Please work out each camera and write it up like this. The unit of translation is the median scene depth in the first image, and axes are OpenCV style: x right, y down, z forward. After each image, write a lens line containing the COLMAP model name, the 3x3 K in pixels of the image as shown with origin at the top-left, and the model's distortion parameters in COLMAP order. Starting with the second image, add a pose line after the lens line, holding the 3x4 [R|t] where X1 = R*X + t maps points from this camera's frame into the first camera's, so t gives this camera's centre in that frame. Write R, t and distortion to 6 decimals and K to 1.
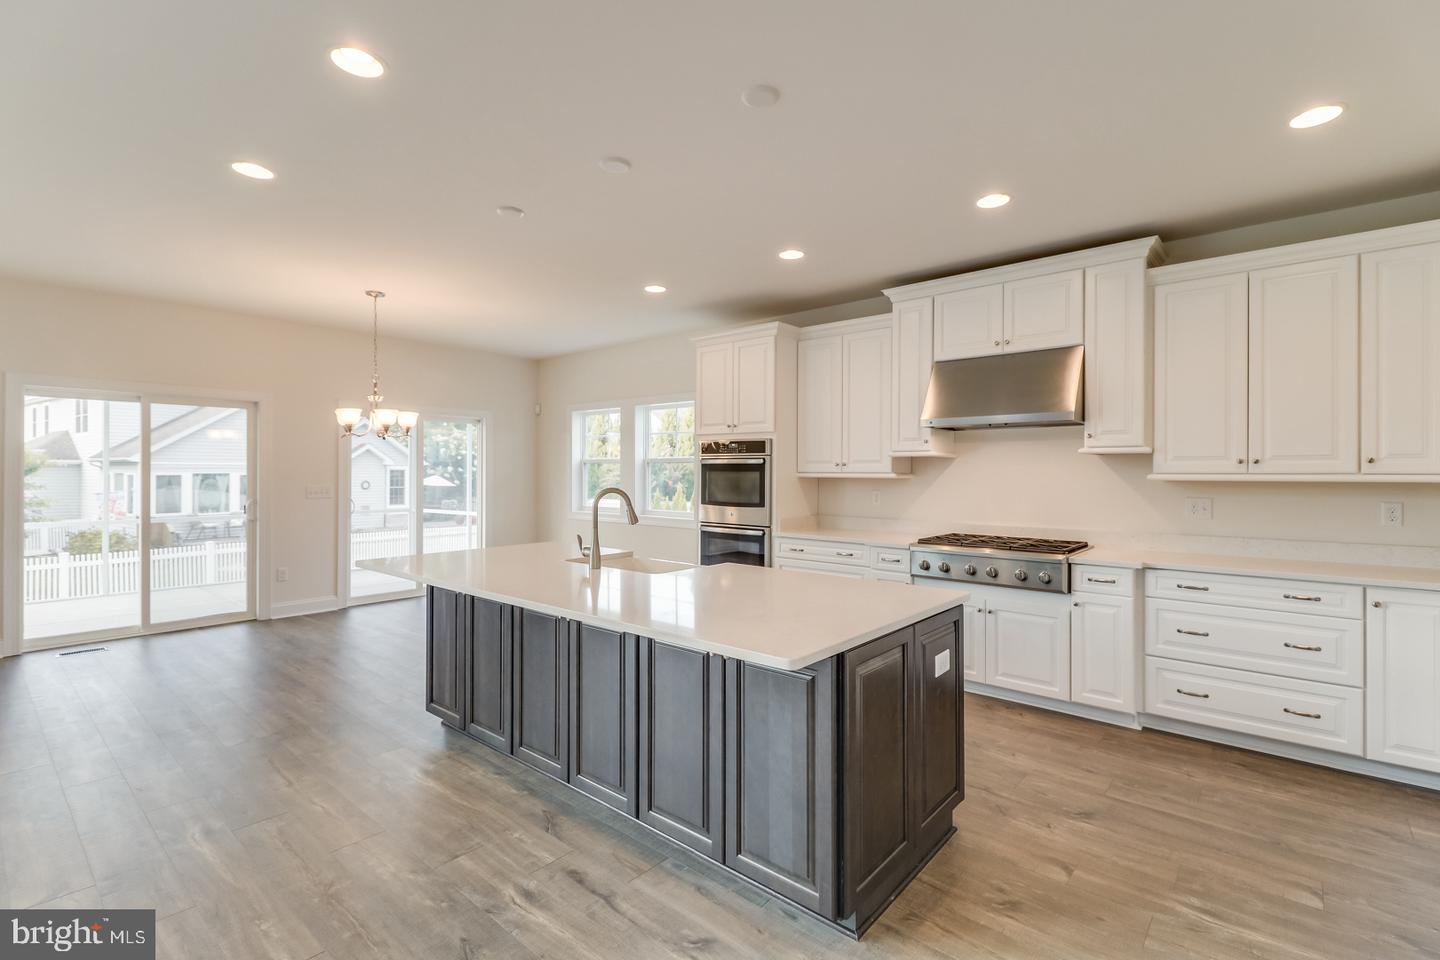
lens RADIAL K [[653.3, 0, 729.4], [0, 653.3, 470.4], [0, 0, 1]] dist [0.025563, -0.014261]
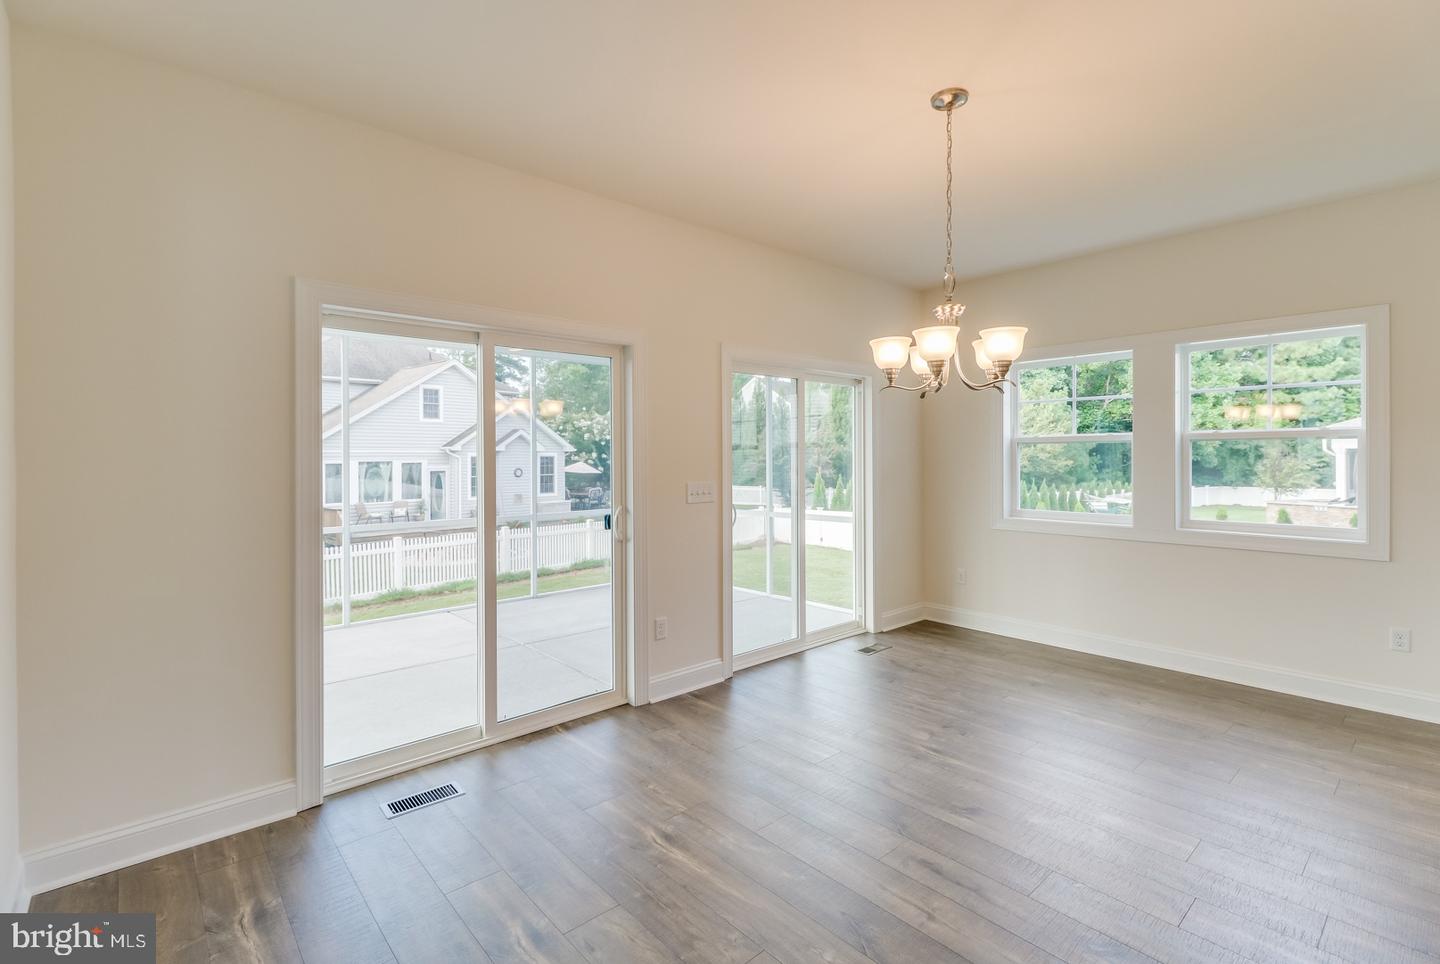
lens RADIAL K [[657.8, 0, 730.8], [0, 657.8, 453.6], [0, 0, 1]] dist [0.034625, -0.018910]
pose [[0.990894, -0.008612, -0.134370, -0.645426], [0.008372, 0.999962, -0.002353, -0.002310], [0.134385, 0.001207, 0.990928, 0.491183]]
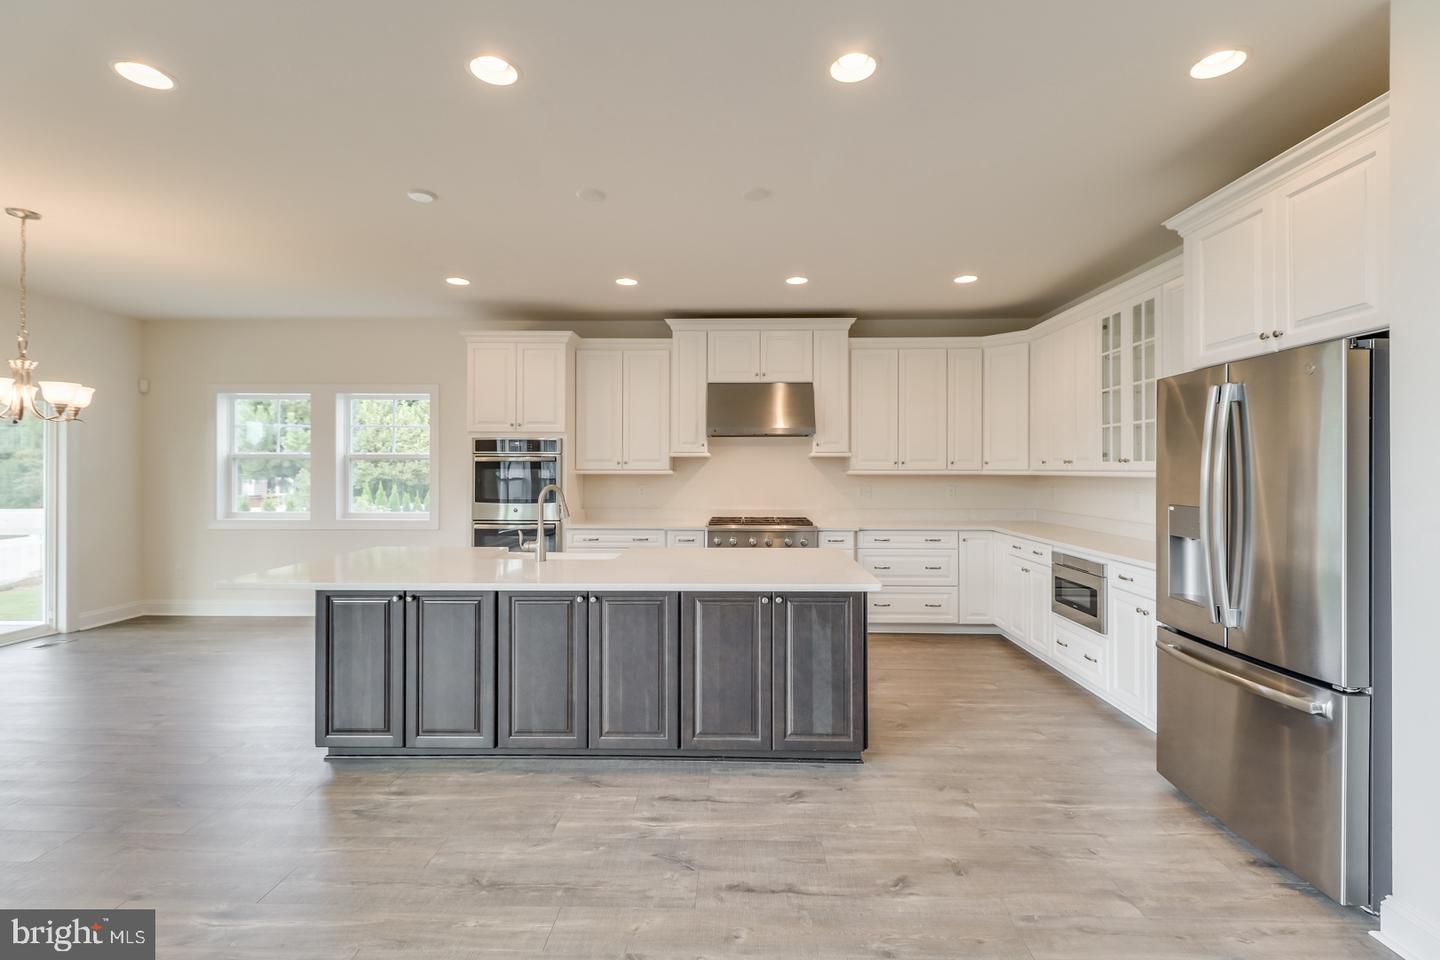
lens RADIAL K [[653.3, 0, 729.4], [0, 653.3, 470.4], [0, 0, 1]] dist [0.025563, -0.014261]
pose [[0.775637, -0.002983, 0.631172, -0.406168], [-0.000314, 0.999987, 0.005112, -0.001651], [-0.631179, -0.004163, 0.775626, -0.009569]]
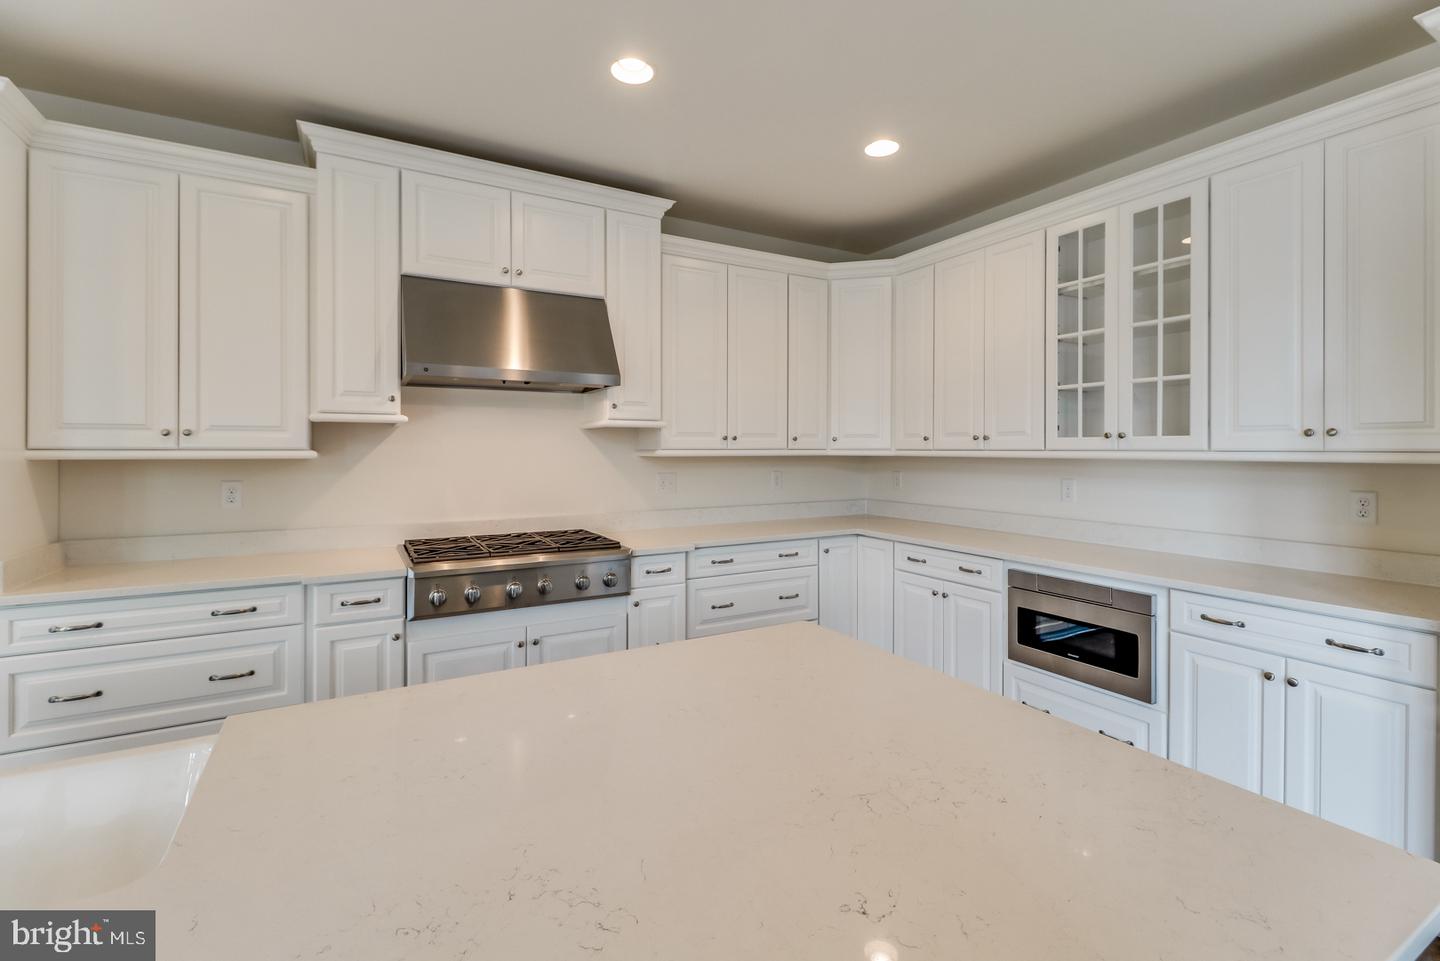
lens RADIAL K [[657.8, 0, 730.8], [0, 657.8, 452.1], [0, 0, 1]] dist [0.034625, -0.018910]
pose [[0.335987, -0.006019, 0.941847, -0.164661], [-0.001785, 0.999974, 0.007027, 0.001388], [-0.941865, -0.004042, 0.335967, 0.431796]]
